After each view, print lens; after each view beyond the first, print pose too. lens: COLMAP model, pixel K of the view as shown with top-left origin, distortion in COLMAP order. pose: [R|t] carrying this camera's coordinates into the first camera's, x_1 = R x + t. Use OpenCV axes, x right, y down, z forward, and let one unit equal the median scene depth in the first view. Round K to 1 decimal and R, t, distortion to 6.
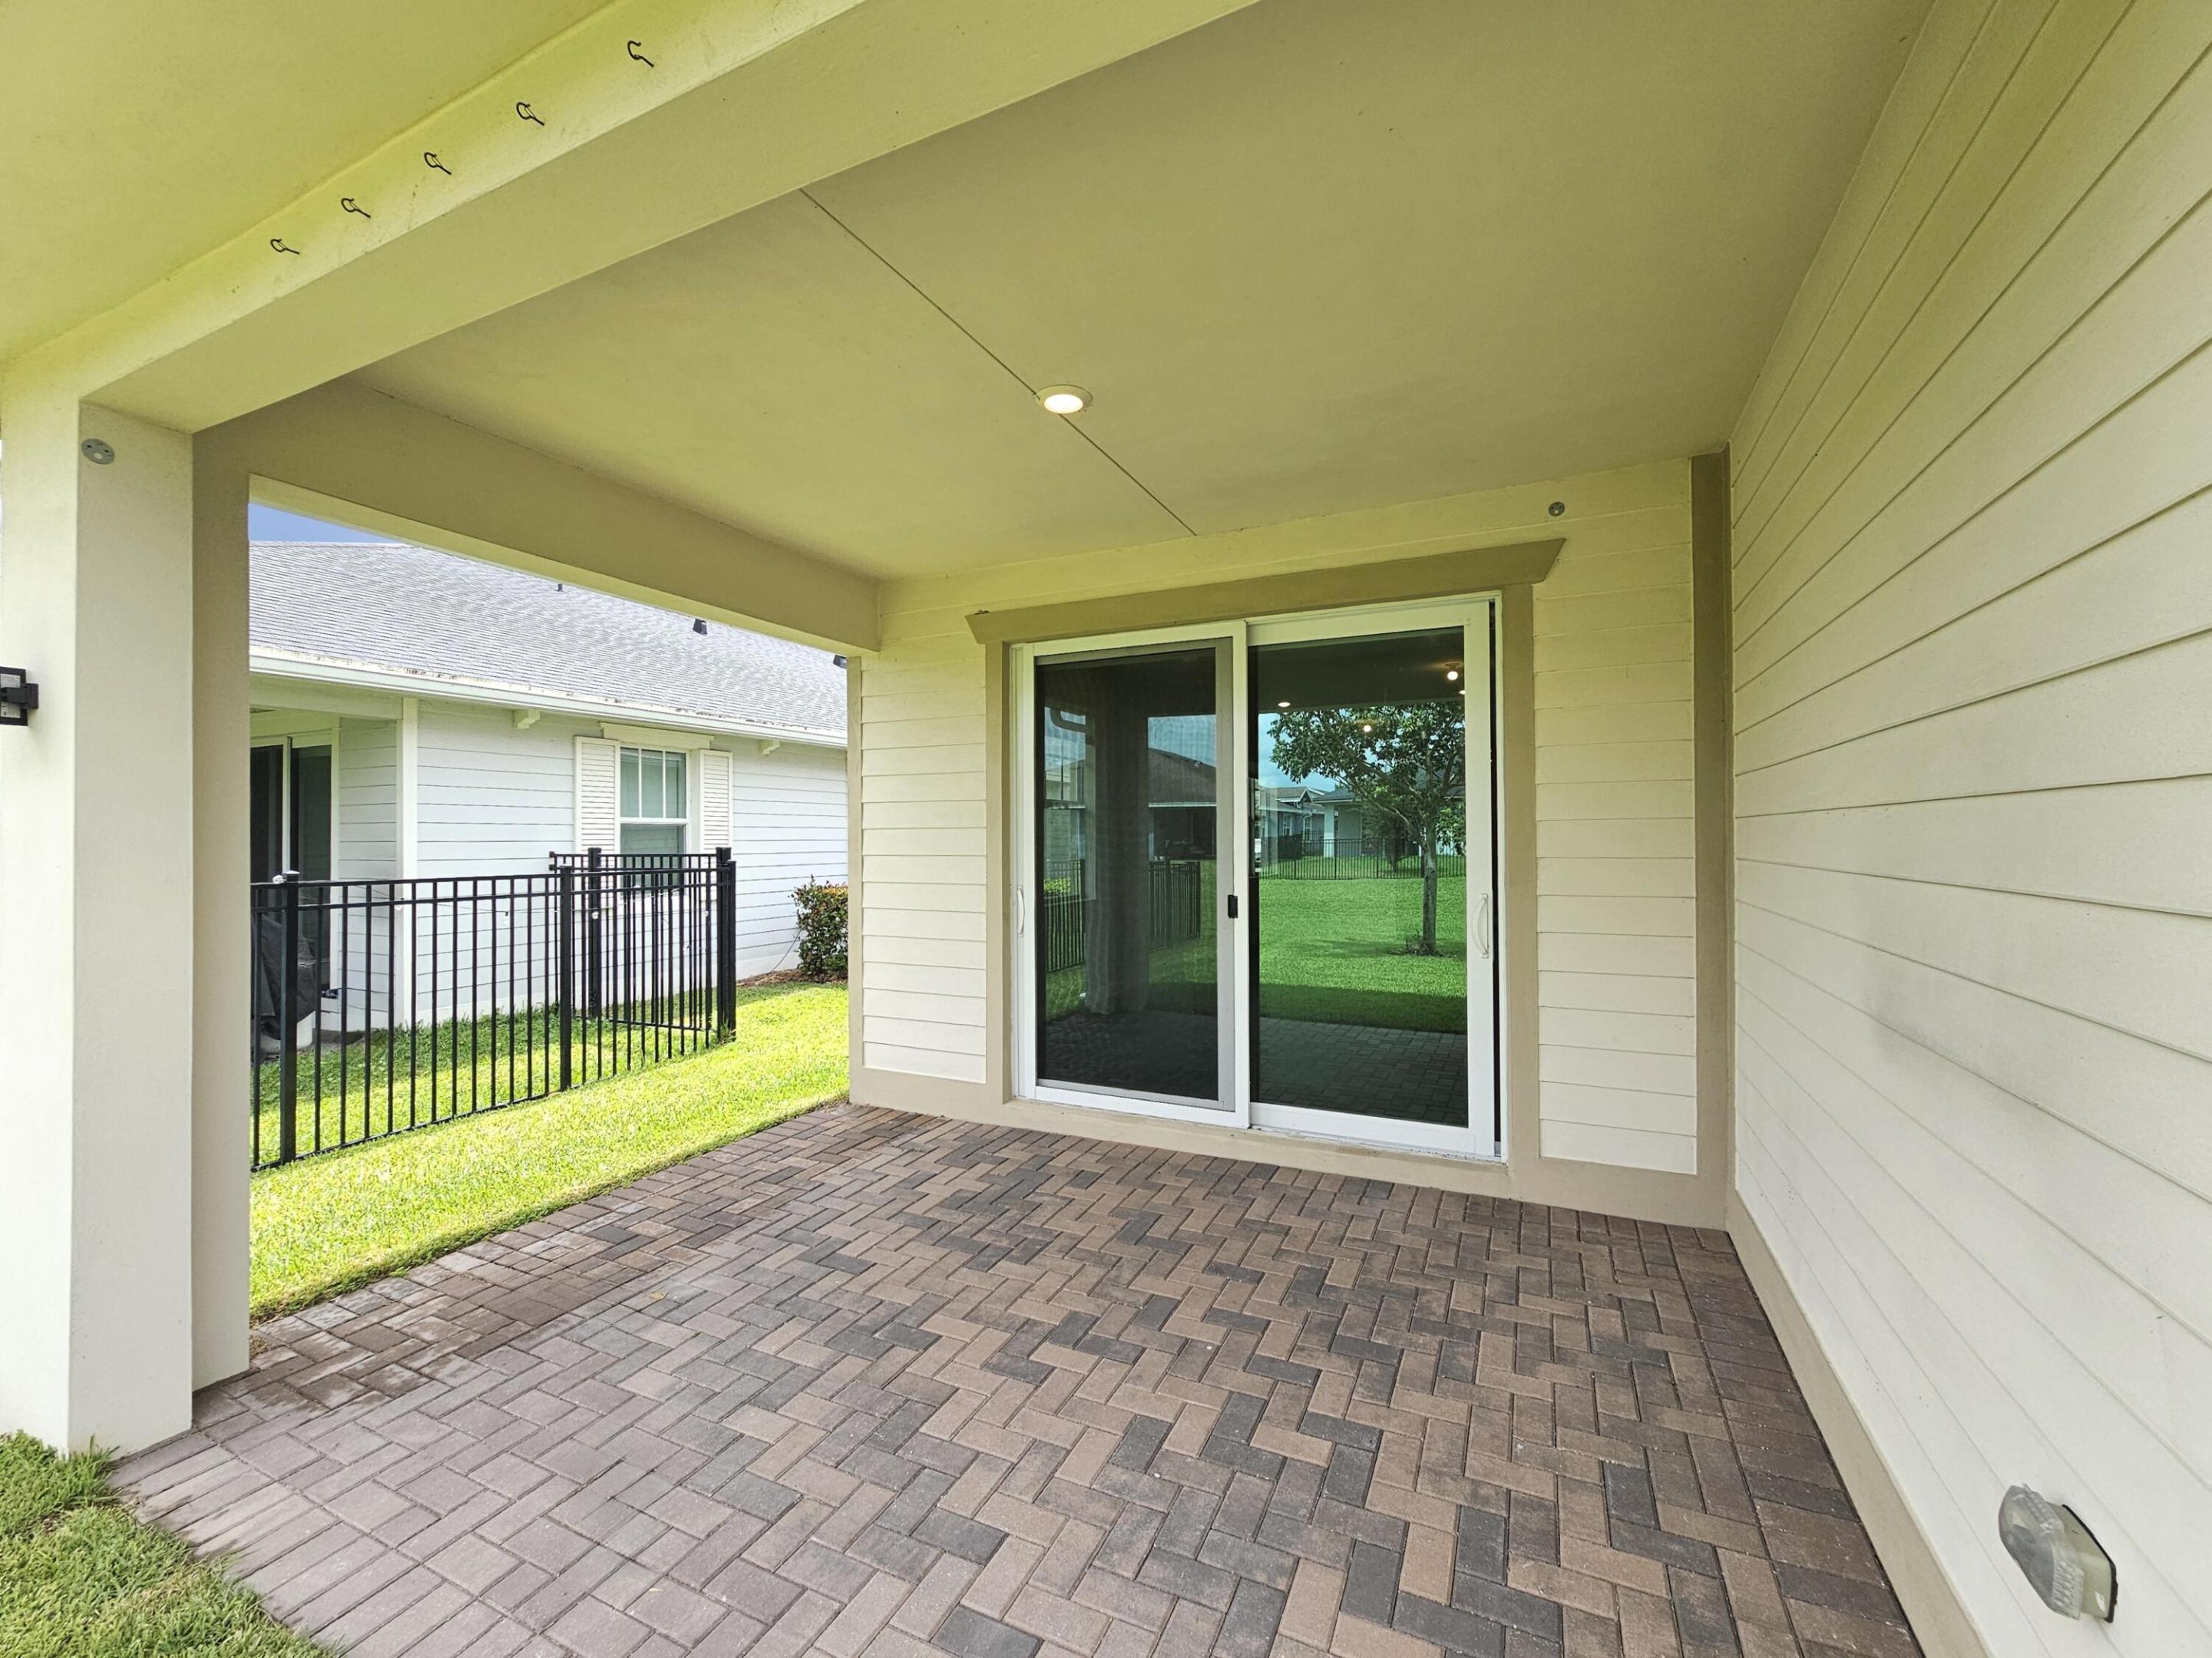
lens RADIAL K [[912.0, 0, 1107.5], [0, 912.0, 829.9], [0, 0, 1]] dist [-0.005975, 0.003135]
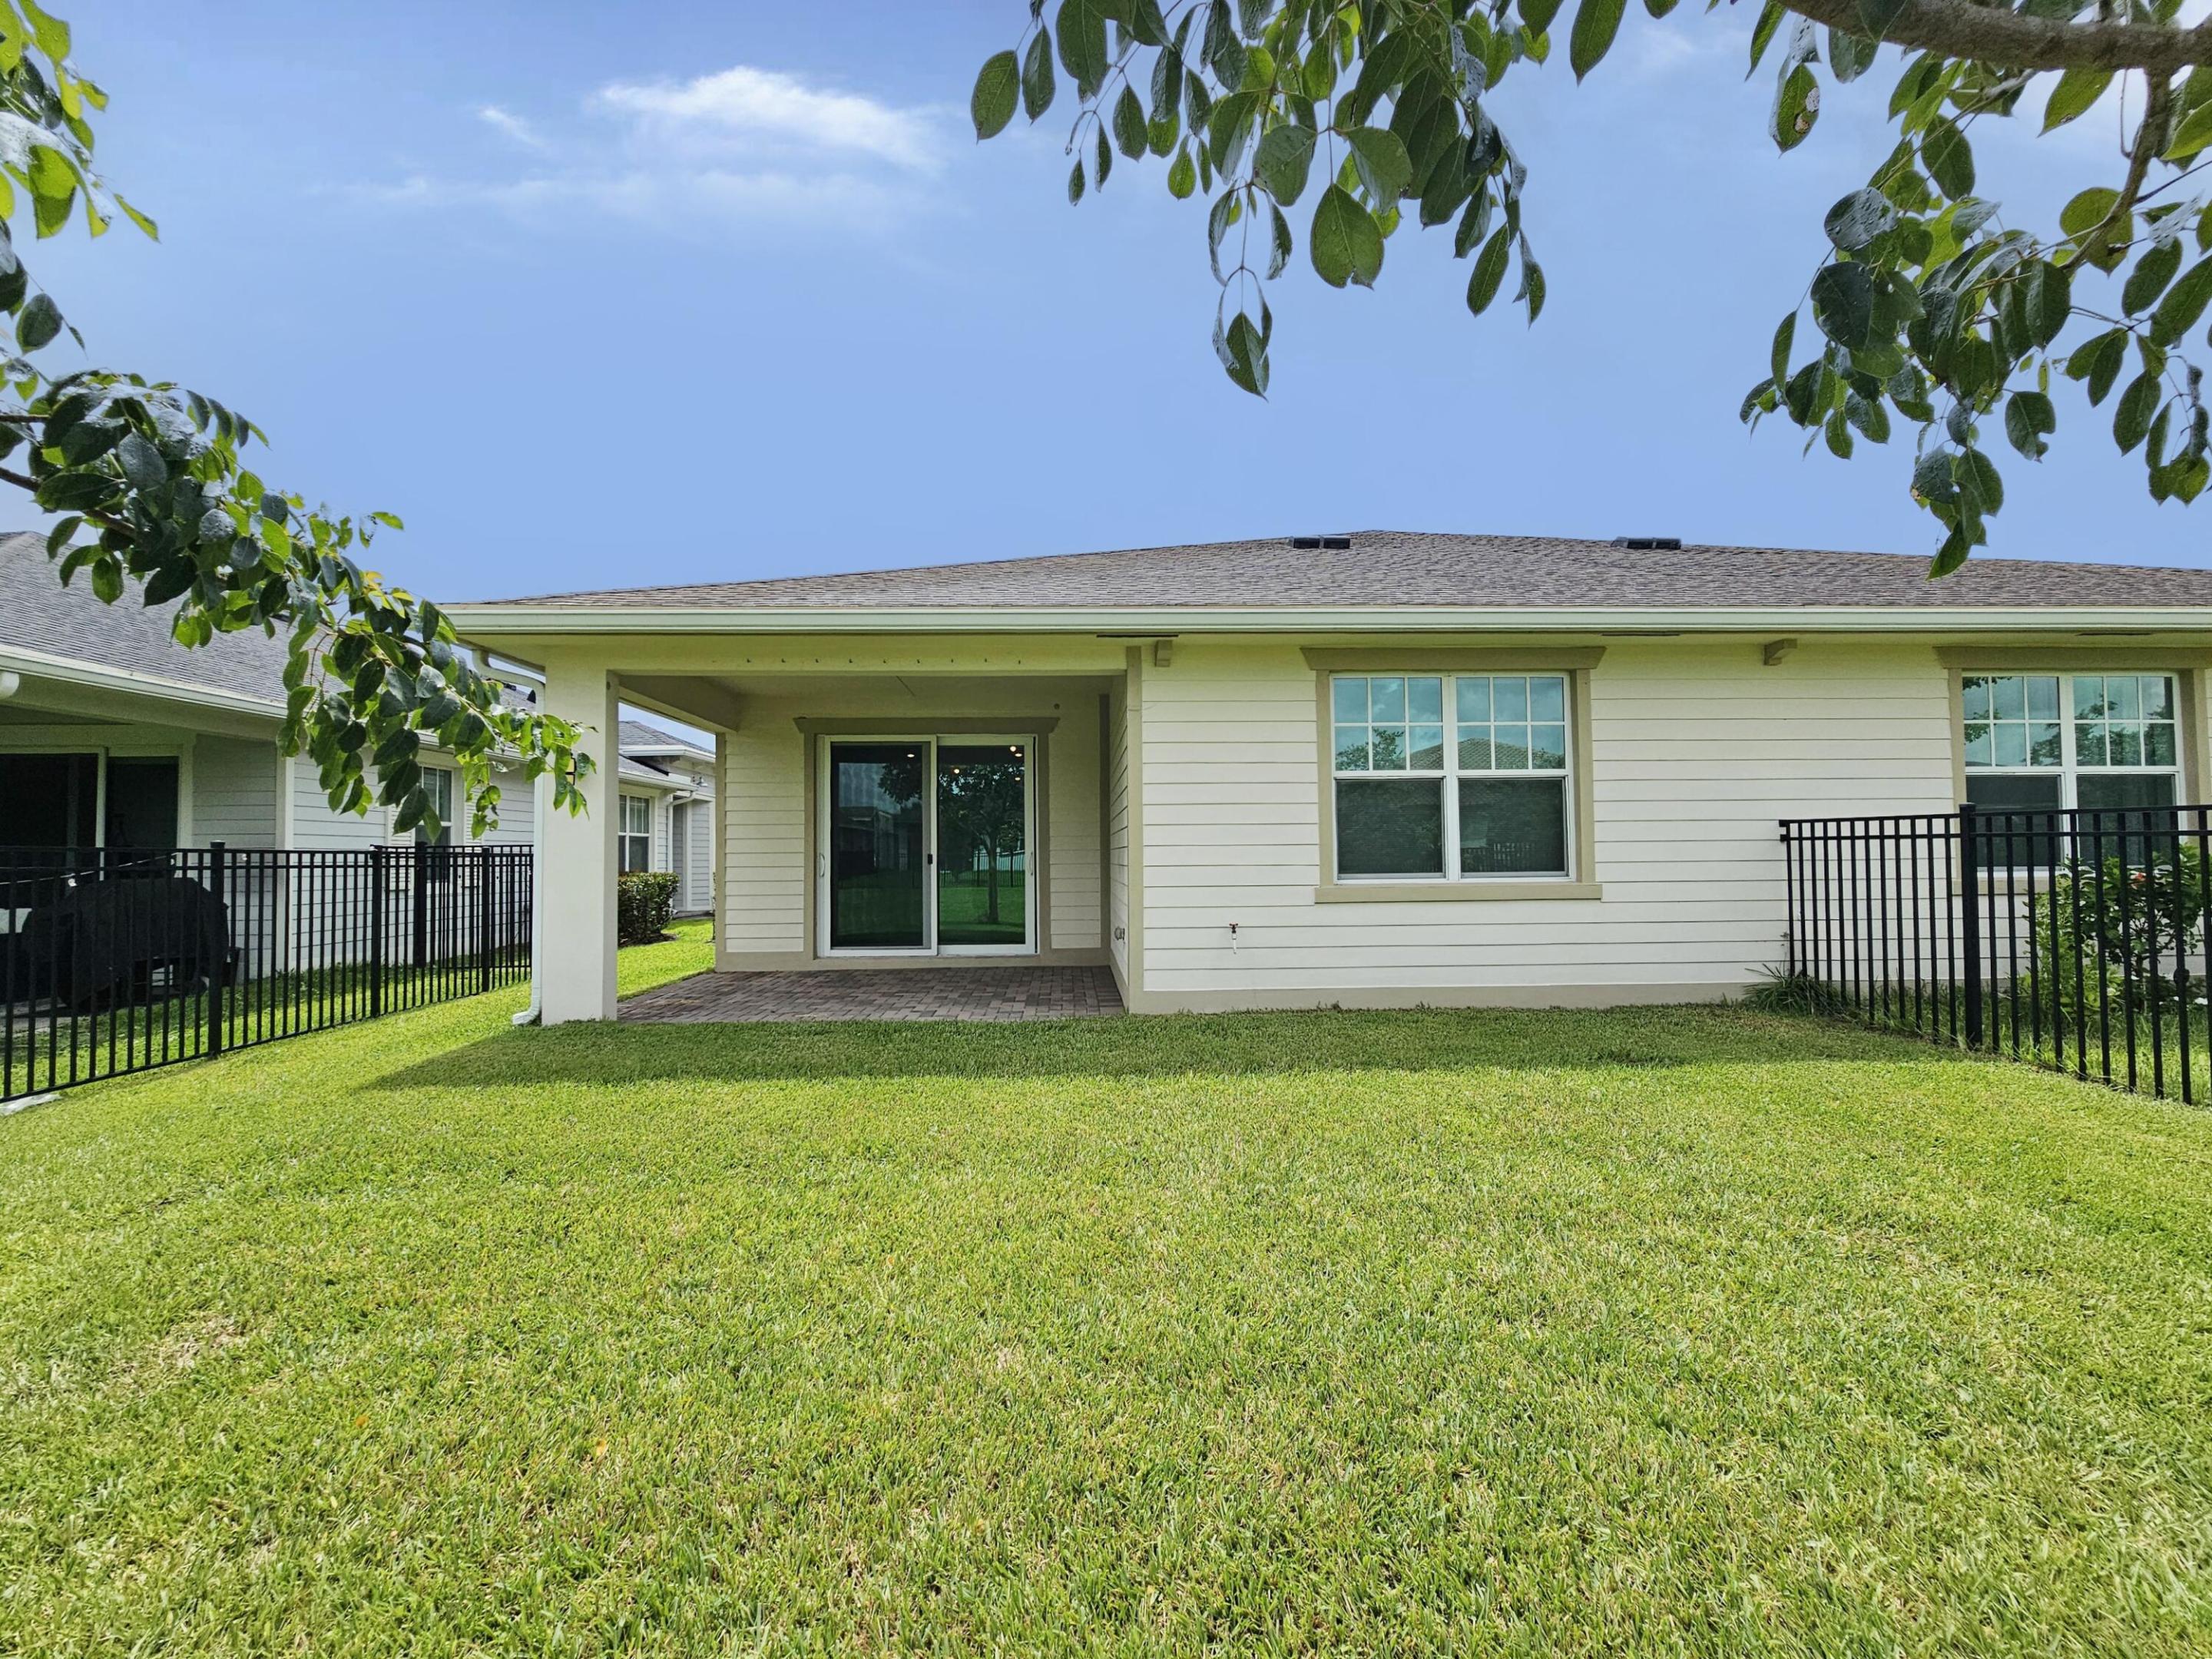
lens RADIAL K [[912.1, 0, 1102.0], [0, 912.1, 826.5], [0, 0, 1]] dist [-0.005975, 0.003135]
pose [[0.873090, 0.010035, 0.487456, -0.508569], [-0.000558, 0.999808, -0.019583, 0.038734], [-0.487559, 0.016825, 0.872928, -1.024765]]
